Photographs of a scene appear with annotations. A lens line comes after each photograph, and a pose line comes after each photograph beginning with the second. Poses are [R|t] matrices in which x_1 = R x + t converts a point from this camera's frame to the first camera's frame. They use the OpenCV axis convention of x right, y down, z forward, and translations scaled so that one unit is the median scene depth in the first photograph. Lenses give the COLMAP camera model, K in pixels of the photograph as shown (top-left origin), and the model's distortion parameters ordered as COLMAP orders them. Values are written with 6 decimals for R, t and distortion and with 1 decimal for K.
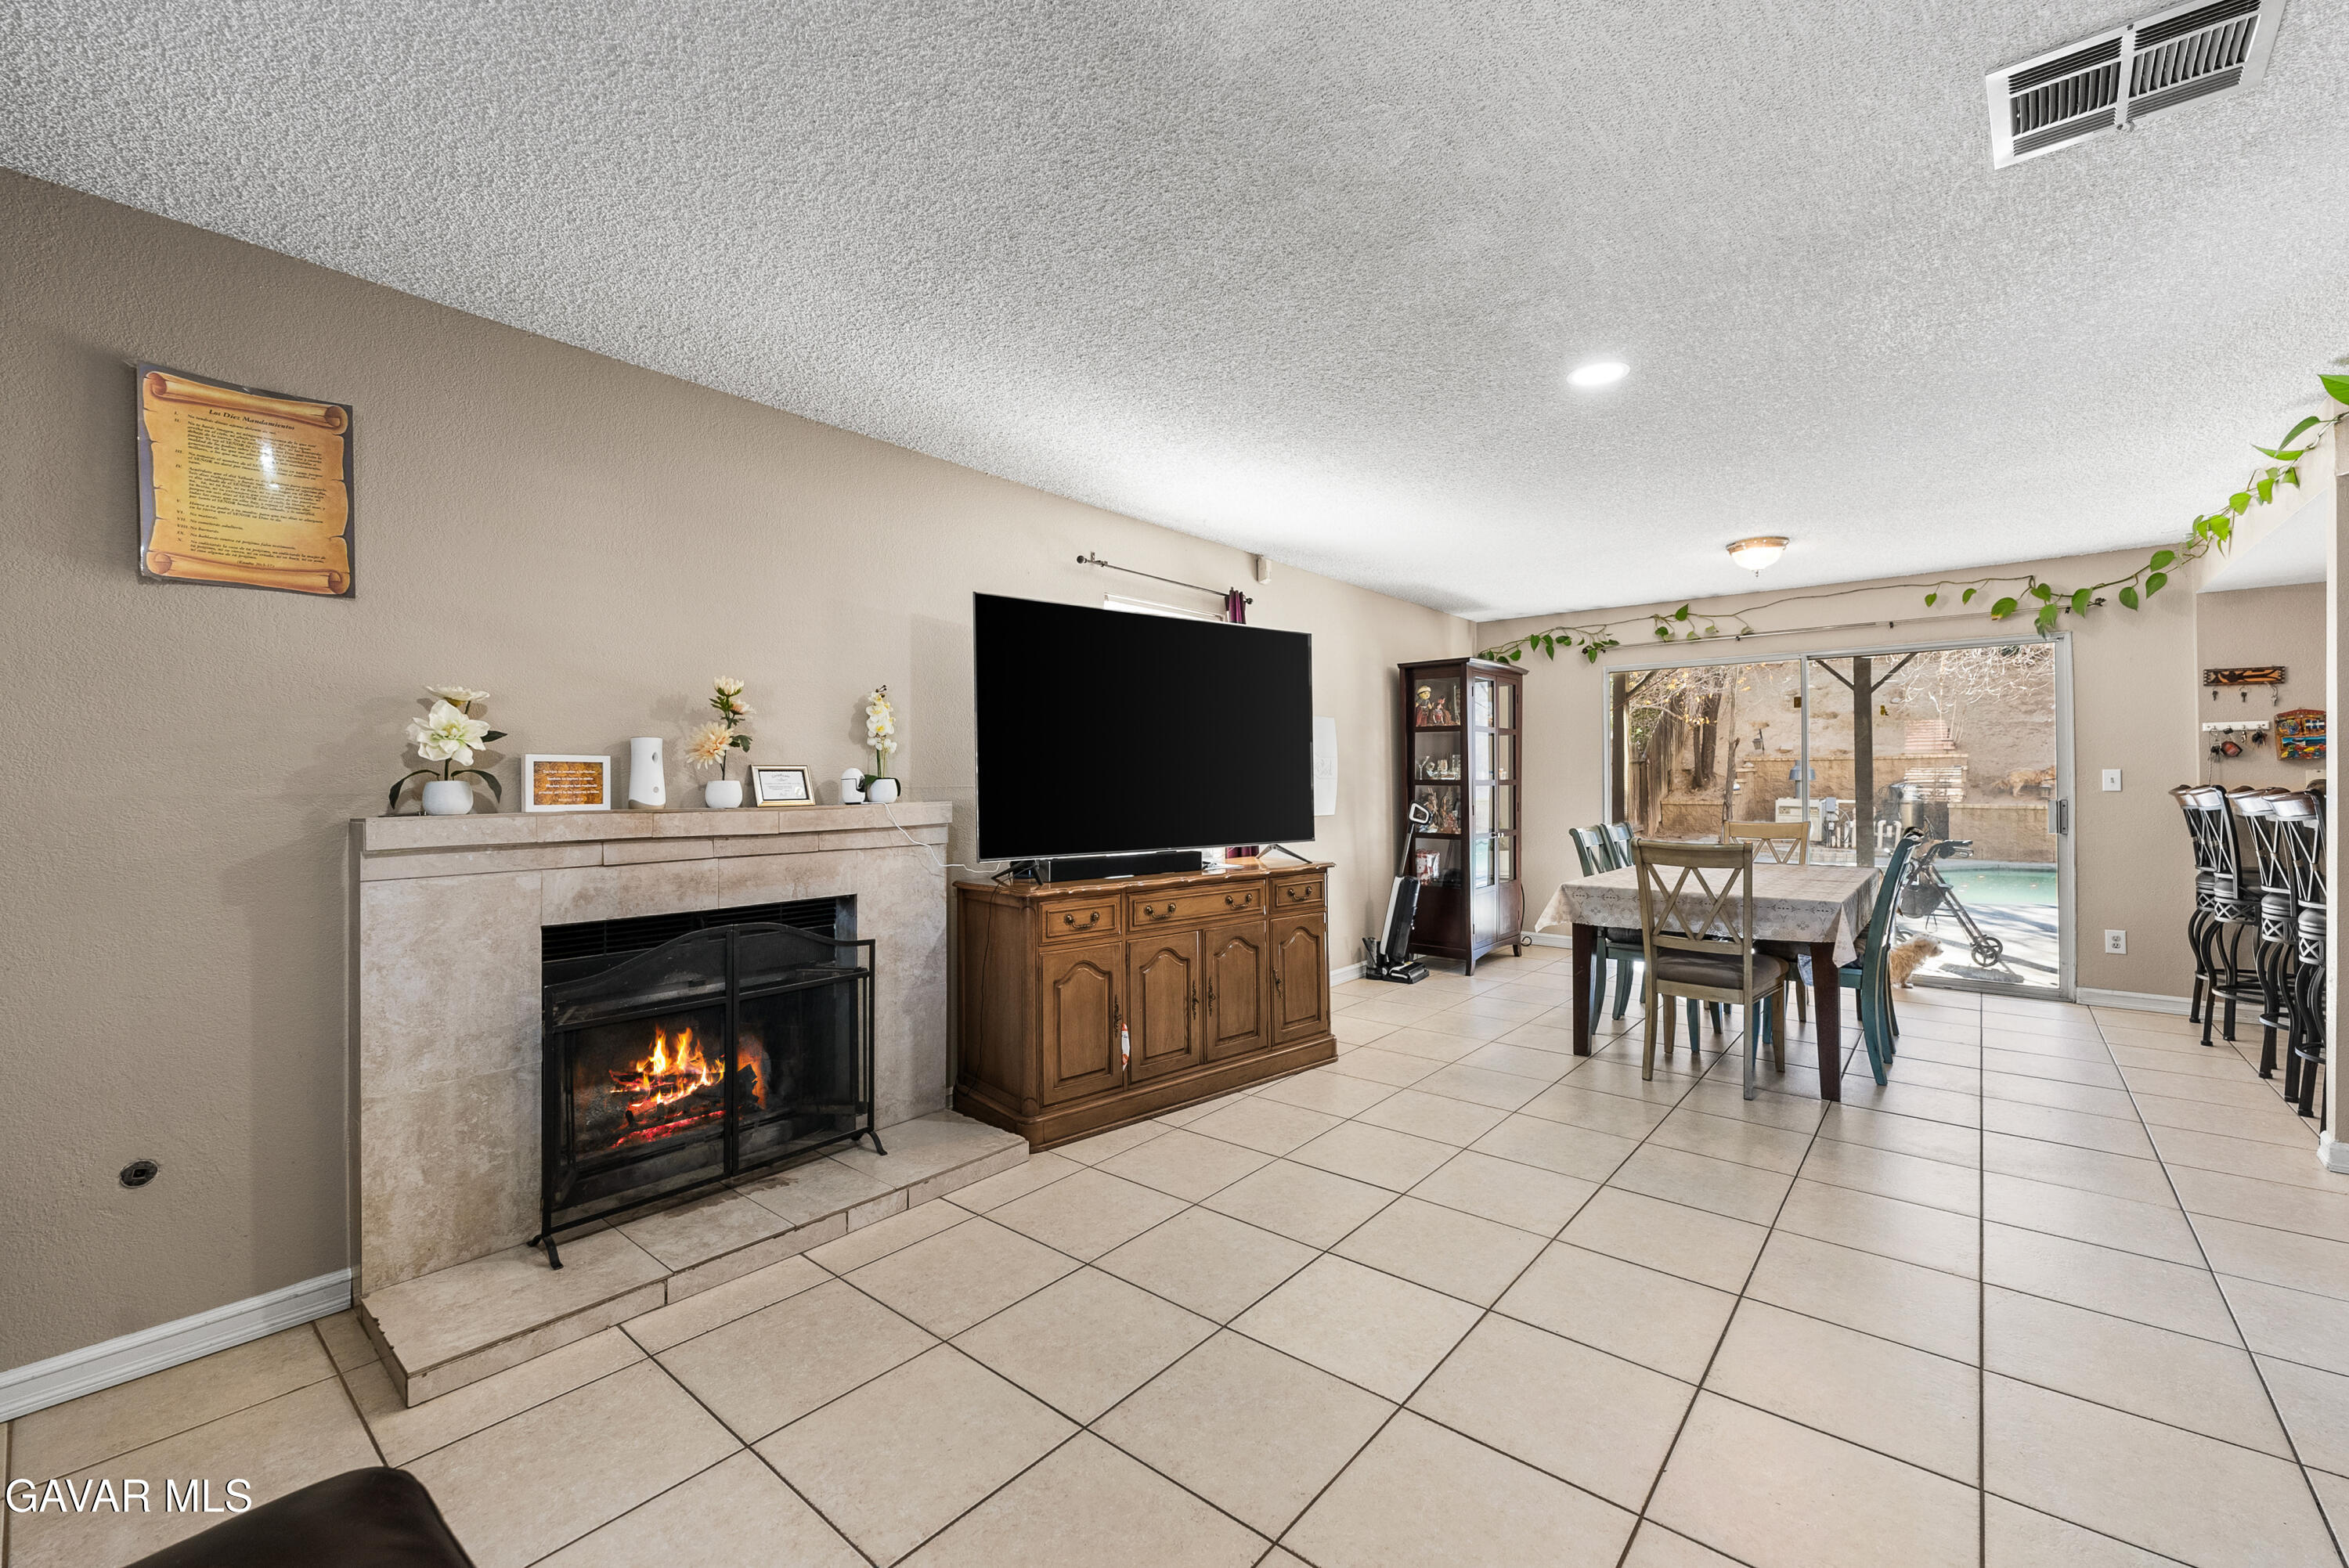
lens RADIAL K [[954.5, 0, 1166.6], [0, 954.5, 794.2], [0, 0, 1]] dist [-0.006868, 0.000686]
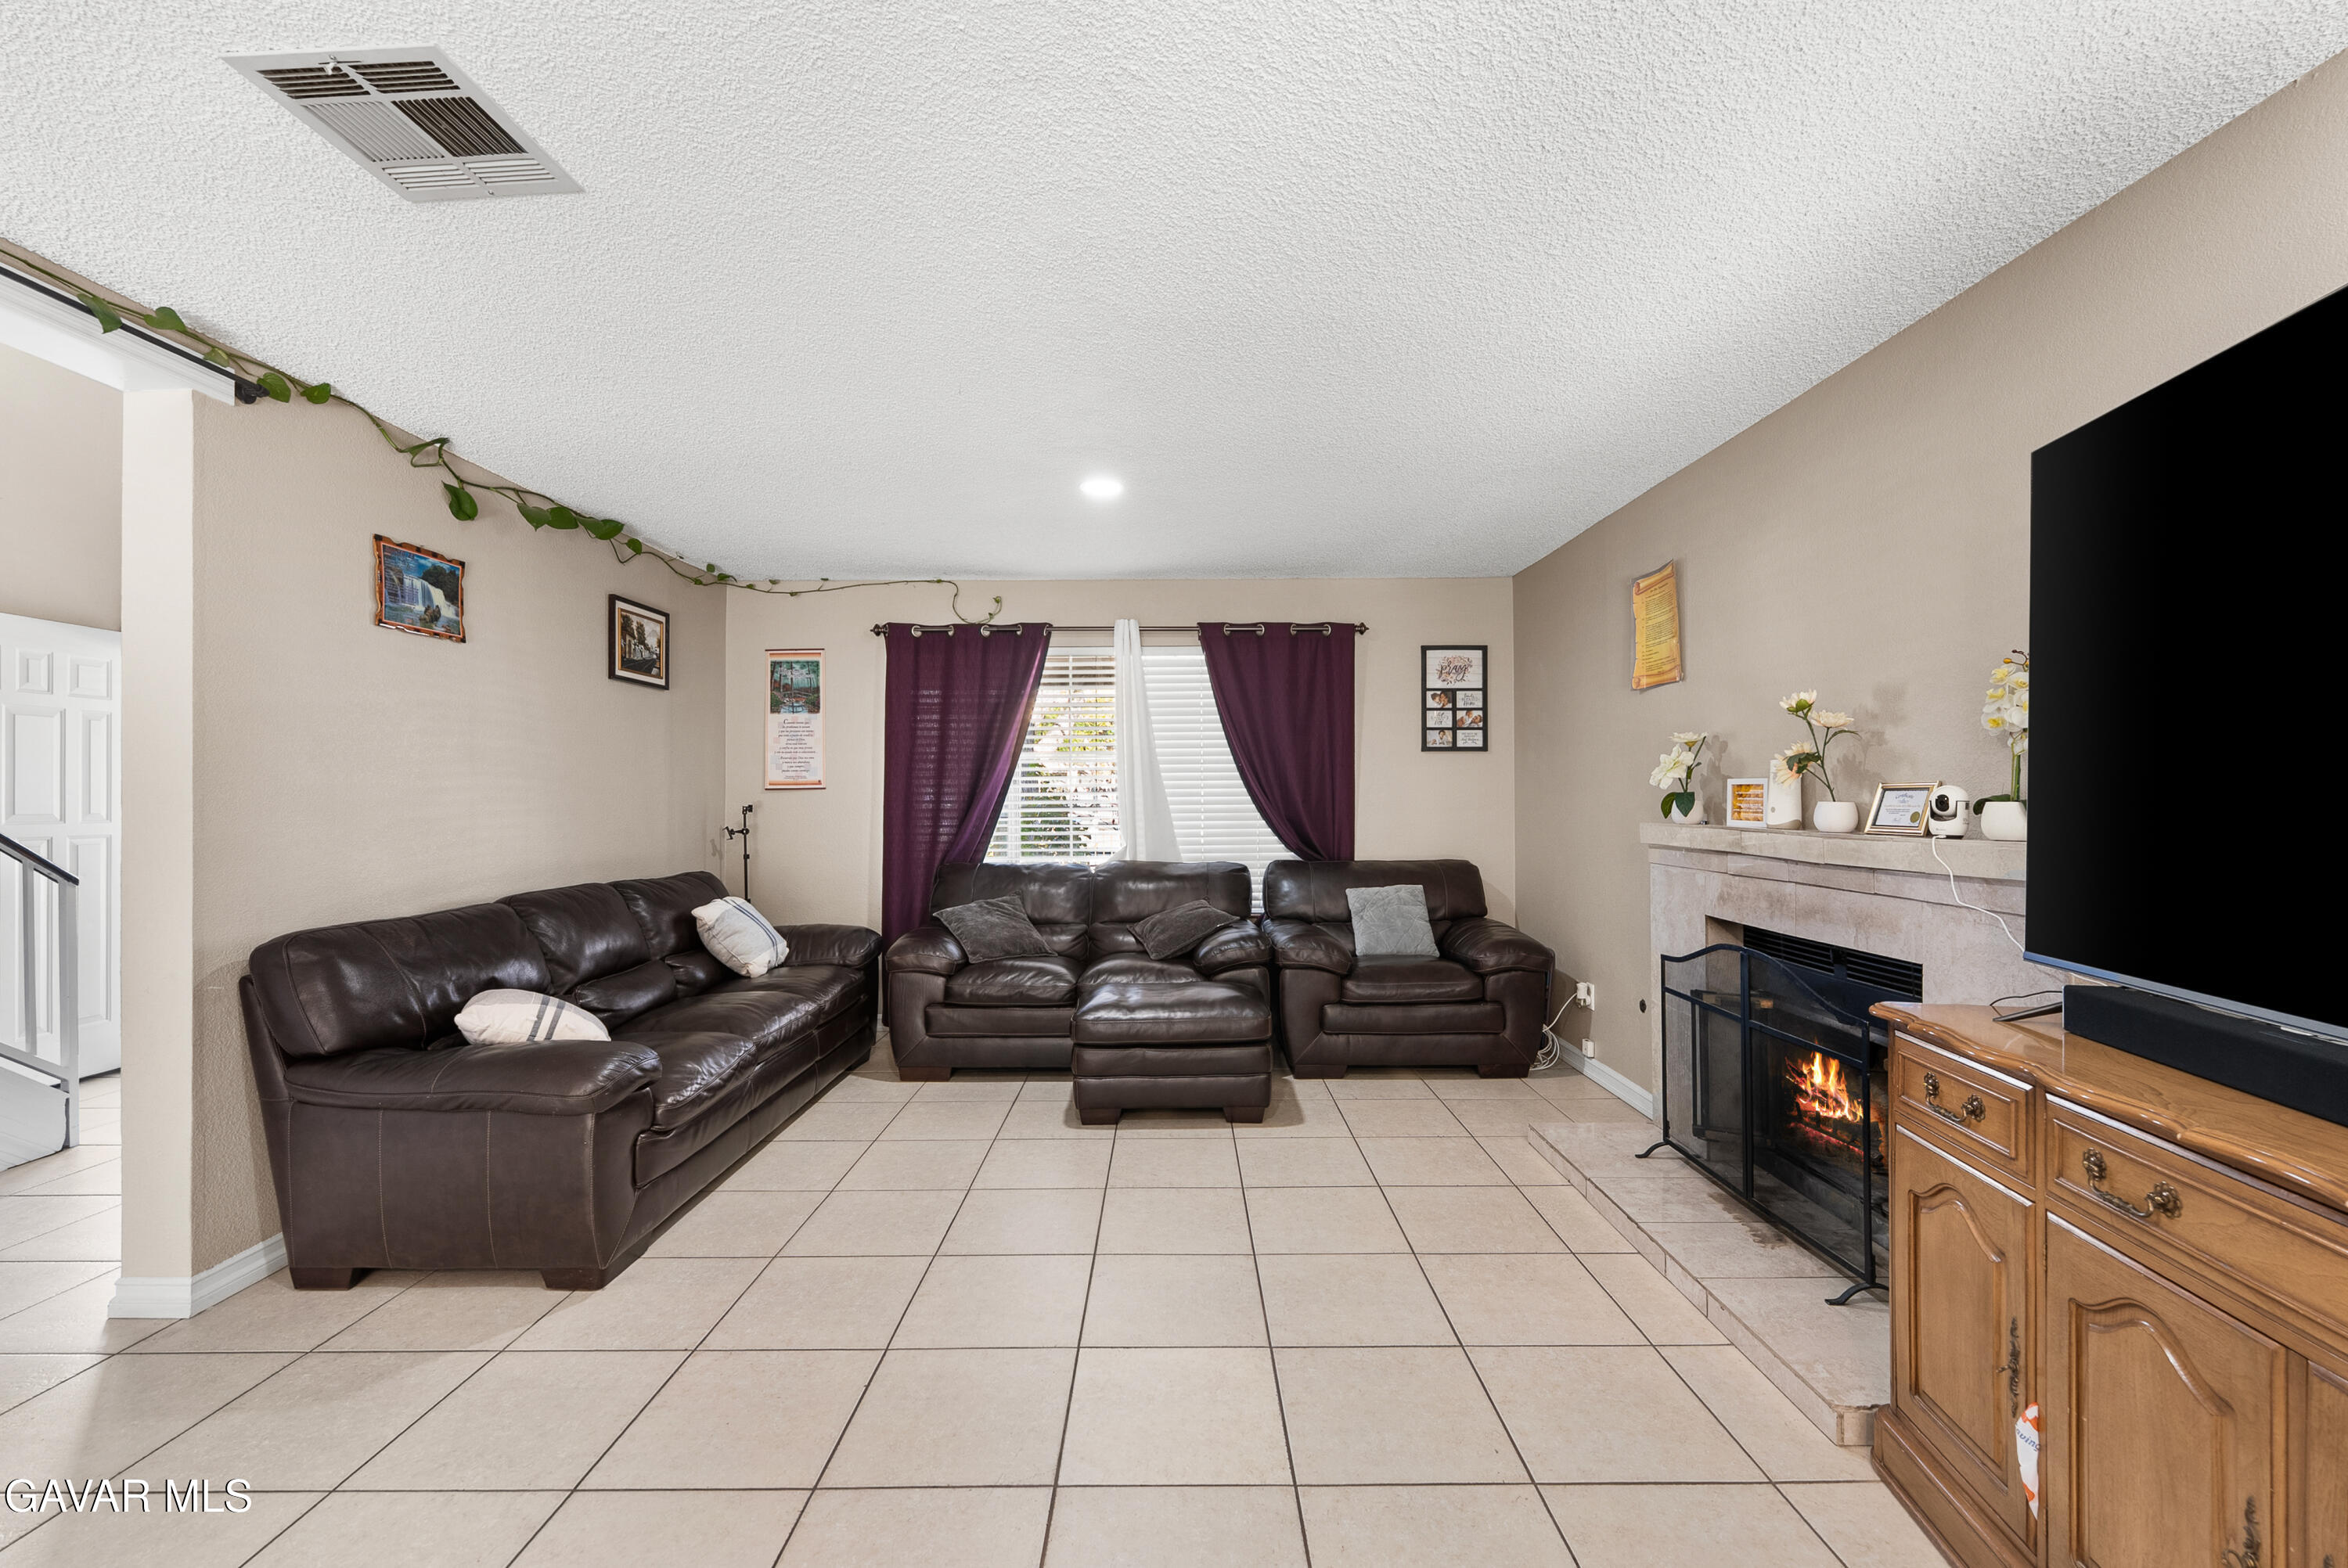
lens RADIAL K [[954.1, 0, 1162.2], [0, 954.1, 780.8], [0, 0, 1]] dist [-0.006868, 0.000686]
pose [[-0.771657, 0.003500, -0.636029, 0.628047], [0.005999, 0.999980, -0.001776, -0.037493], [0.636010, -0.005186, -0.771663, 1.345051]]
